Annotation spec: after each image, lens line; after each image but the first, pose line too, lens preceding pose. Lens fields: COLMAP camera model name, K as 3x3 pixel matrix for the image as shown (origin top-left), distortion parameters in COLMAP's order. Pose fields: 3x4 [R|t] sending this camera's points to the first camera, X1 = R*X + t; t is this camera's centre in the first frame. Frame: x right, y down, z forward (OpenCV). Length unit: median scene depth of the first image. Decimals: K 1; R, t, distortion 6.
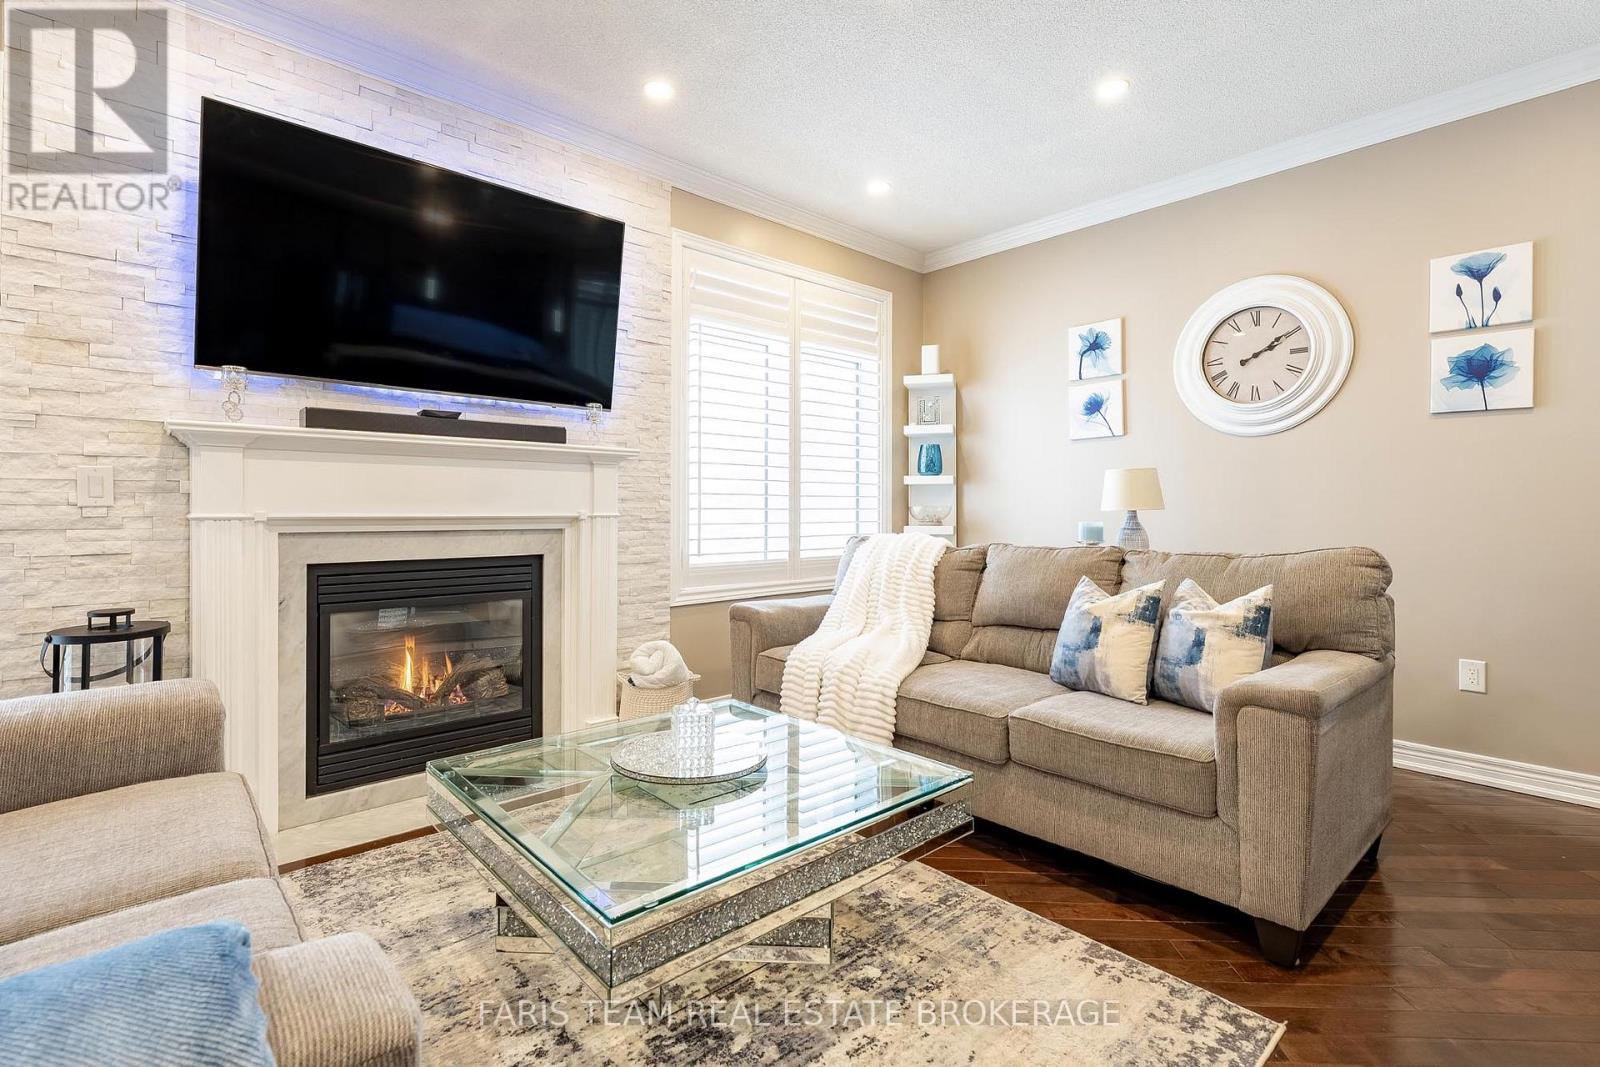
lens RADIAL K [[734.6, 0, 792.2], [0, 734.6, 528.1], [0, 0, 1]] dist [-0.012712, -0.000100]
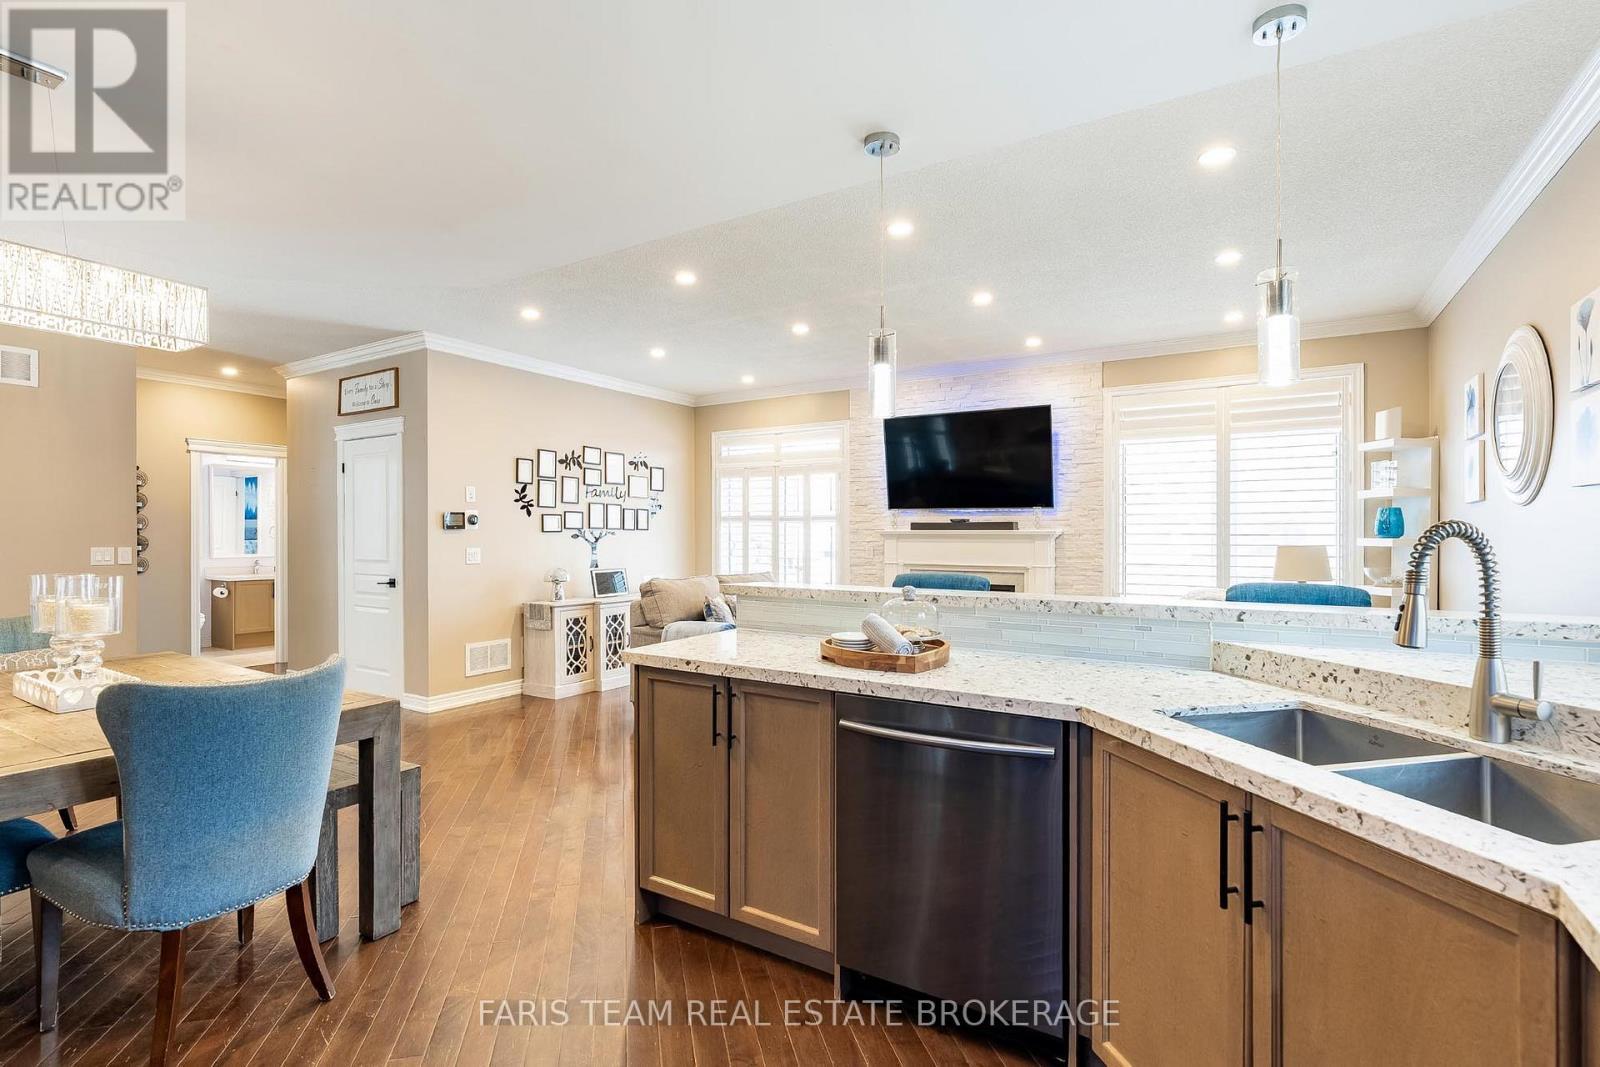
lens RADIAL K [[734.6, 0, 792.2], [0, 734.6, 528.1], [0, 0, 1]] dist [-0.012712, -0.000100]
pose [[0.266574, -0.009642, -0.963766, 1.366230], [-0.023343, 0.999592, -0.016457, -0.070839], [0.963532, 0.026884, 0.266240, -0.089294]]
